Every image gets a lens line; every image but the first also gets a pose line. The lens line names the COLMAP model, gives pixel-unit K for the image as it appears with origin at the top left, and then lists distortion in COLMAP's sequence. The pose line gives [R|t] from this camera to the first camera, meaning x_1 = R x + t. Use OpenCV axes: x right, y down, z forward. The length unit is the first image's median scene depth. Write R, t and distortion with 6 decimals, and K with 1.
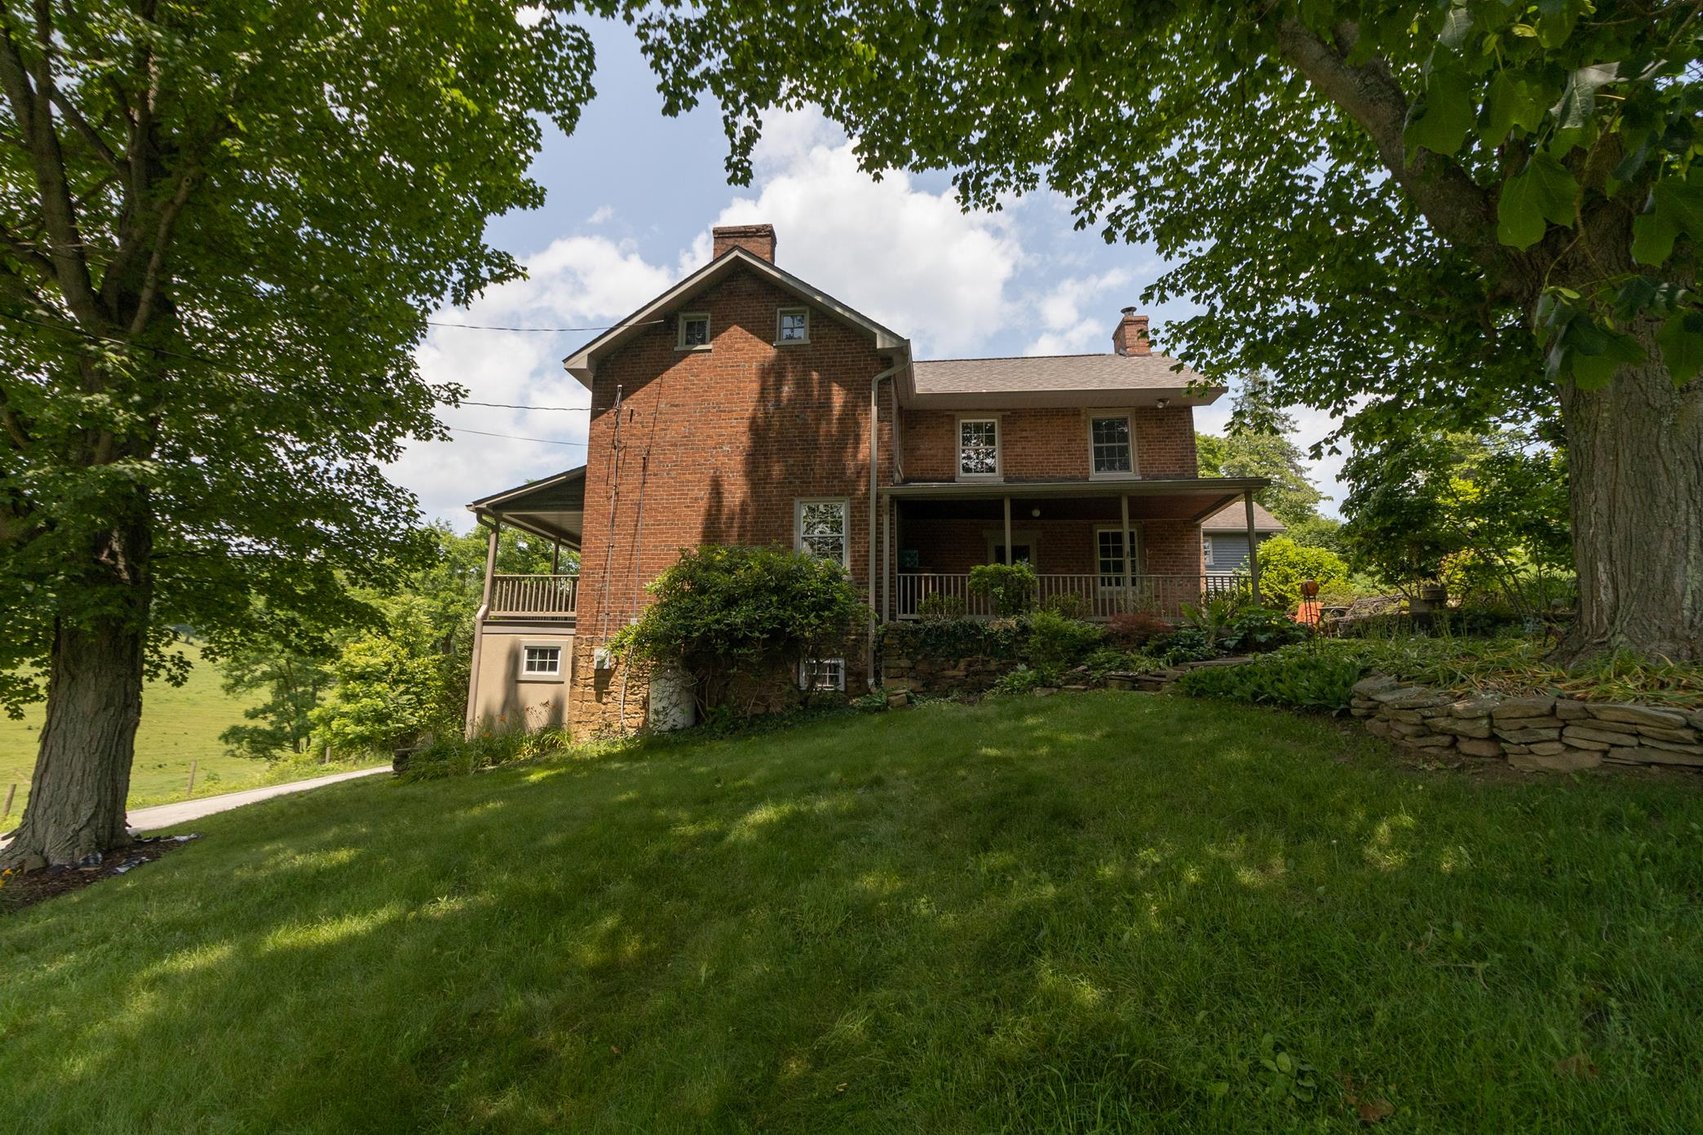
lens RADIAL K [[775.8, 0, 846.8], [0, 775.8, 543.2], [0, 0, 1]] dist [0.003291, 0.000596]
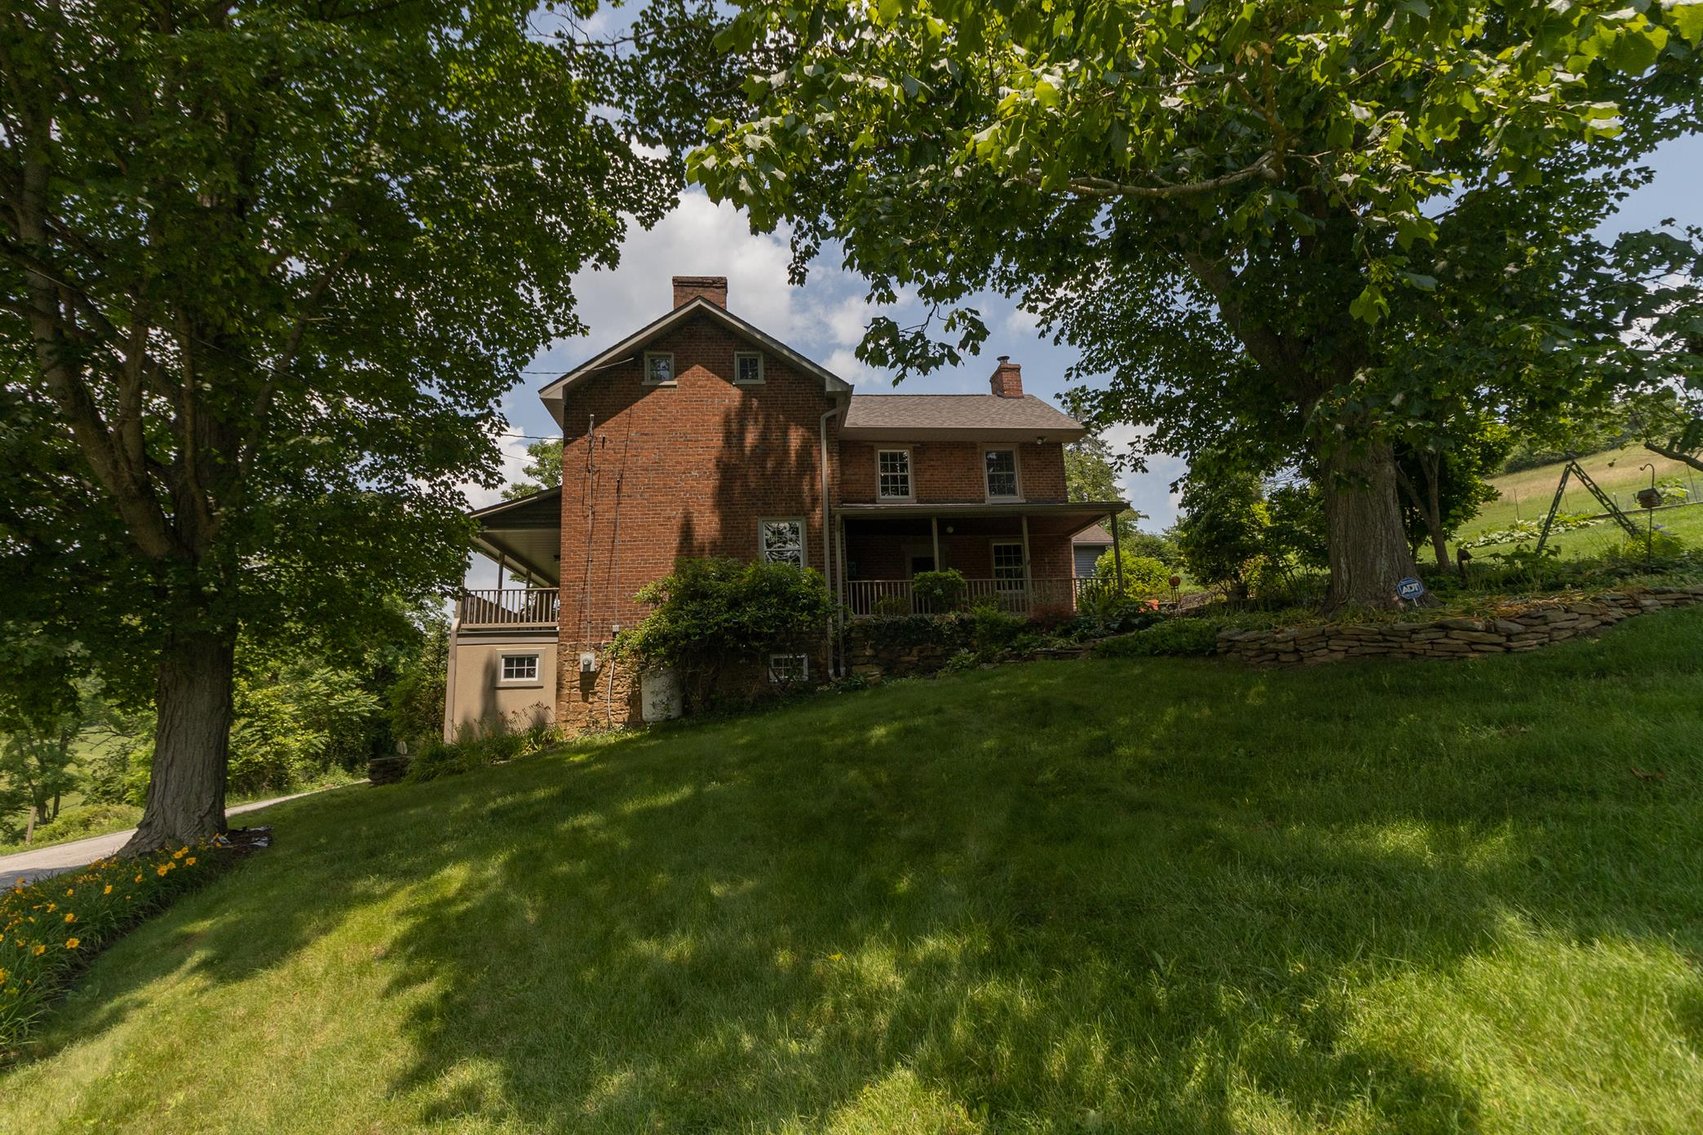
lens RADIAL K [[822.7, 0, 842.9], [0, 822.7, 545.7], [0, 0, 1]] dist [-0.001789, -0.000130]
pose [[0.974505, -0.006813, 0.224262, -0.221341], [0.011244, 0.999766, -0.018490, 0.008162], [-0.224084, 0.020540, 0.974353, -0.225504]]
